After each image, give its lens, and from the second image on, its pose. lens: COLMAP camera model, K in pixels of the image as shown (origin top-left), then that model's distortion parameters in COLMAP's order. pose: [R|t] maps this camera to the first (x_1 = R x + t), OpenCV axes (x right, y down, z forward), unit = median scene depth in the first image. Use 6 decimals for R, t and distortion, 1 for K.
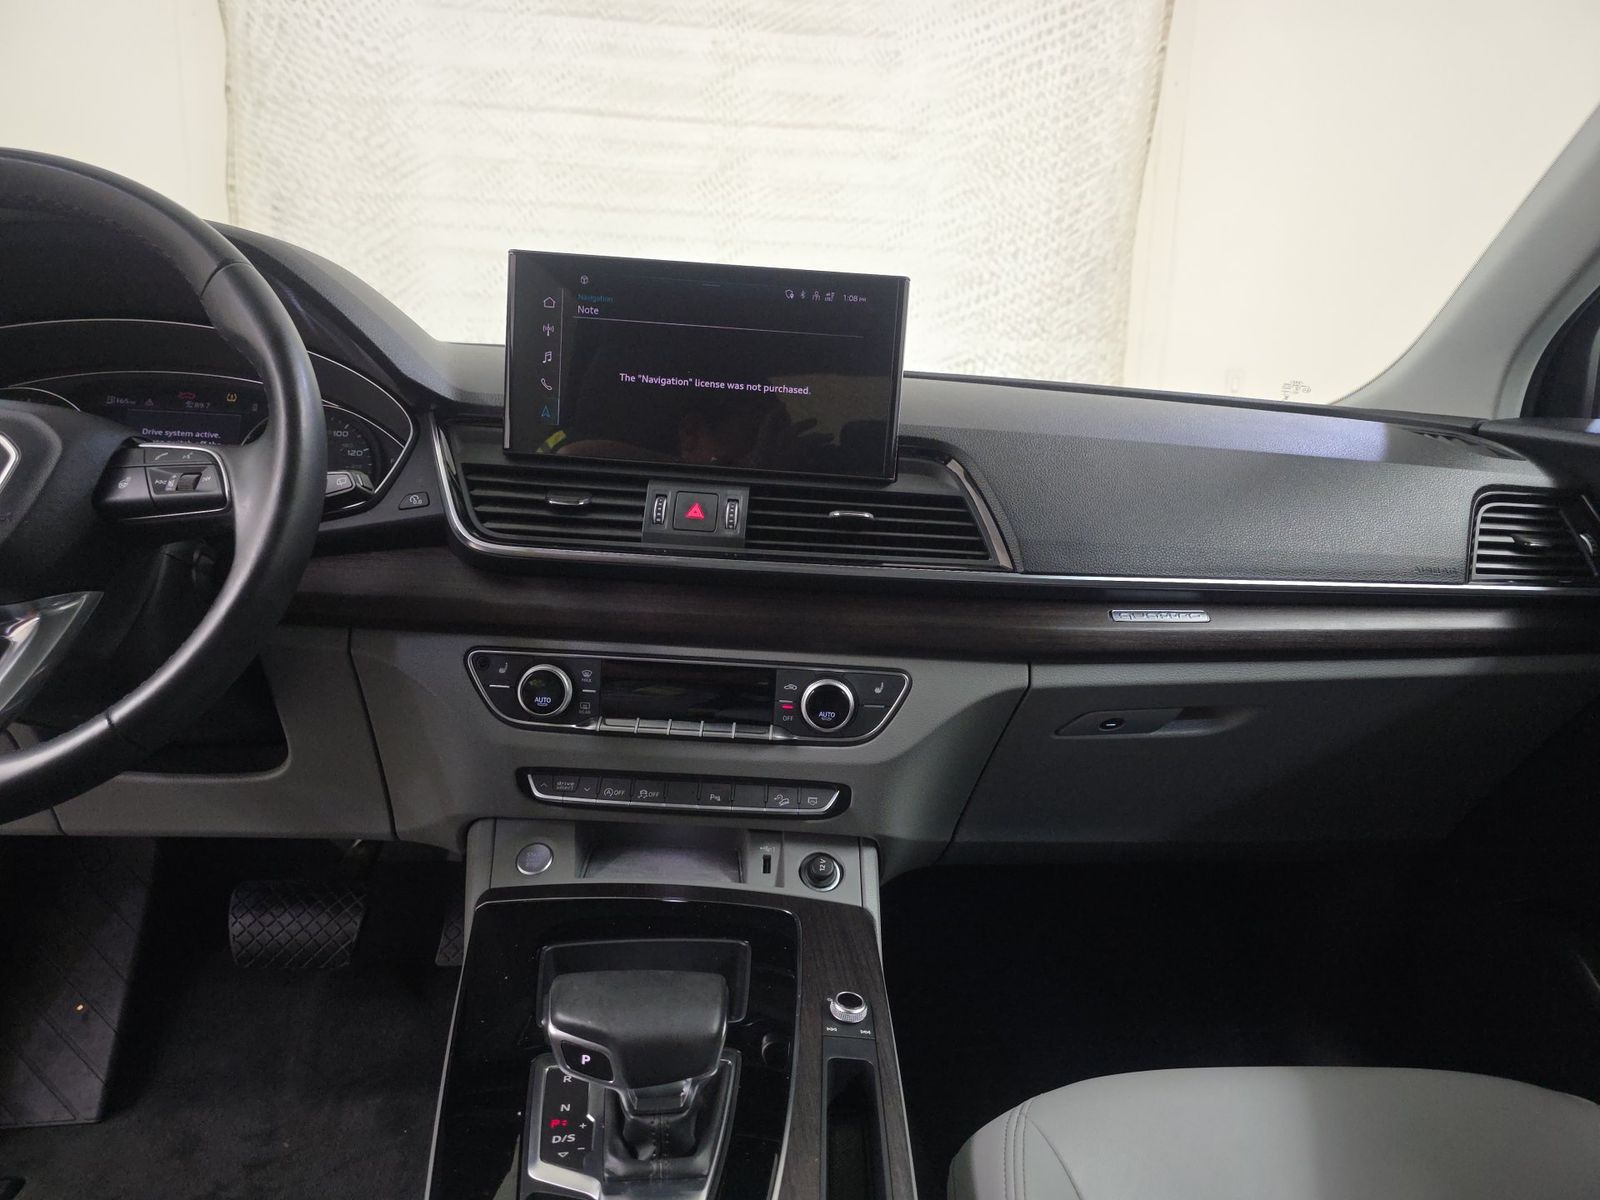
lens RADIAL K [[1130.2, 0, 823.0], [0, 1130.2, 605.5], [0, 0, 1]] dist [0.035887, -0.030271]
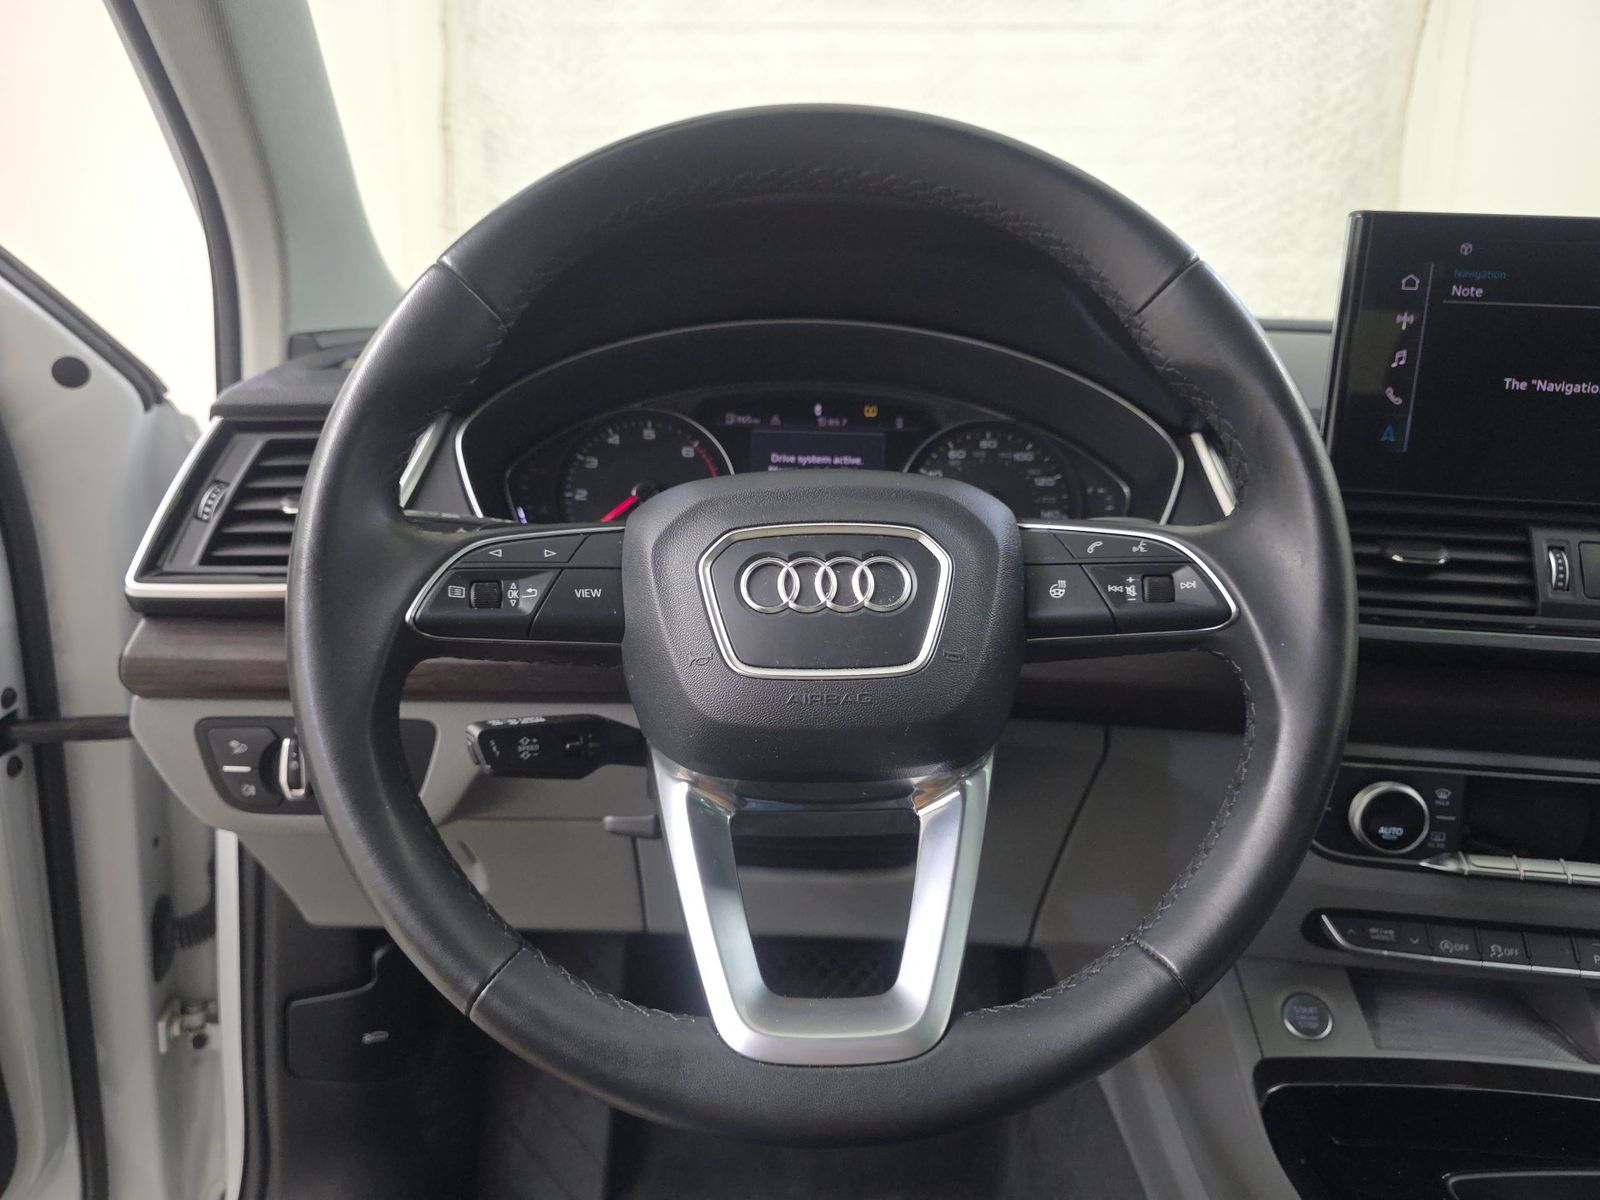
lens RADIAL K [[1153.6, 0, 825.1], [0, 1153.6, 574.2], [0, 0, 1]] dist [0.038931, -0.044944]
pose [[0.994476, -0.004176, -0.104884, -0.474442], [0.007973, 0.999327, 0.035810, -0.099896], [0.104663, -0.036448, 0.993840, 0.200117]]
